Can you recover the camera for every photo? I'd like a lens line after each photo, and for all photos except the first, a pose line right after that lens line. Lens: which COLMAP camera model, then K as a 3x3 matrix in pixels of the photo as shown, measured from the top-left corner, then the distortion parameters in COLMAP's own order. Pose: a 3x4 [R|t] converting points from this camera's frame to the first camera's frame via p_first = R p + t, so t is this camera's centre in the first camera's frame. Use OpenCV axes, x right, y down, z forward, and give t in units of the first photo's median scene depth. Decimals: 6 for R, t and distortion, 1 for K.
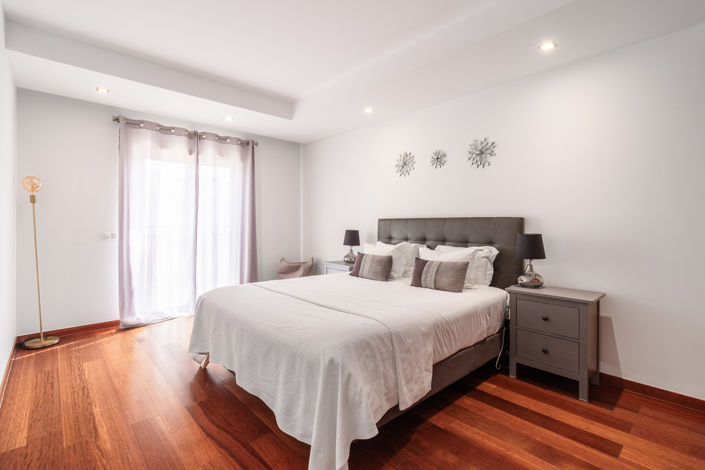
lens RADIAL K [[330.2, 0, 352.5], [0, 330.2, 235.0], [0, 0, 1]] dist [-0.000990, -0.000033]
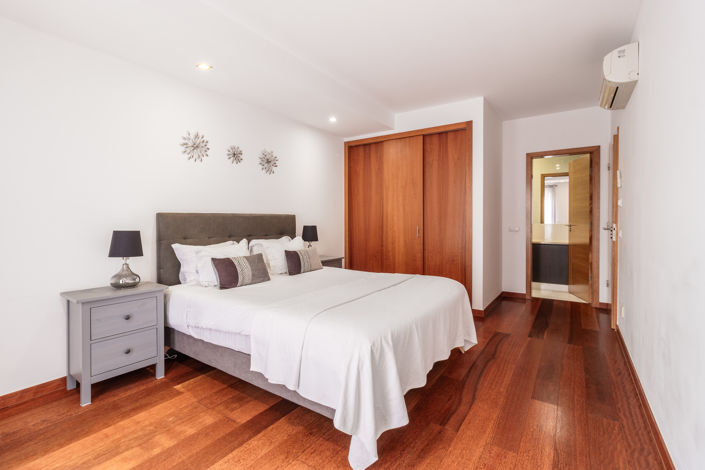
lens RADIAL K [[328.0, 0, 350.0], [0, 328.0, 222.2], [0, 0, 1]] dist [0.001494, 0.000262]
pose [[-0.221267, -0.004893, 0.975201, -0.754787], [0.034794, 0.999311, 0.012908, -0.025690], [-0.974592, 0.036787, -0.220945, 0.852705]]
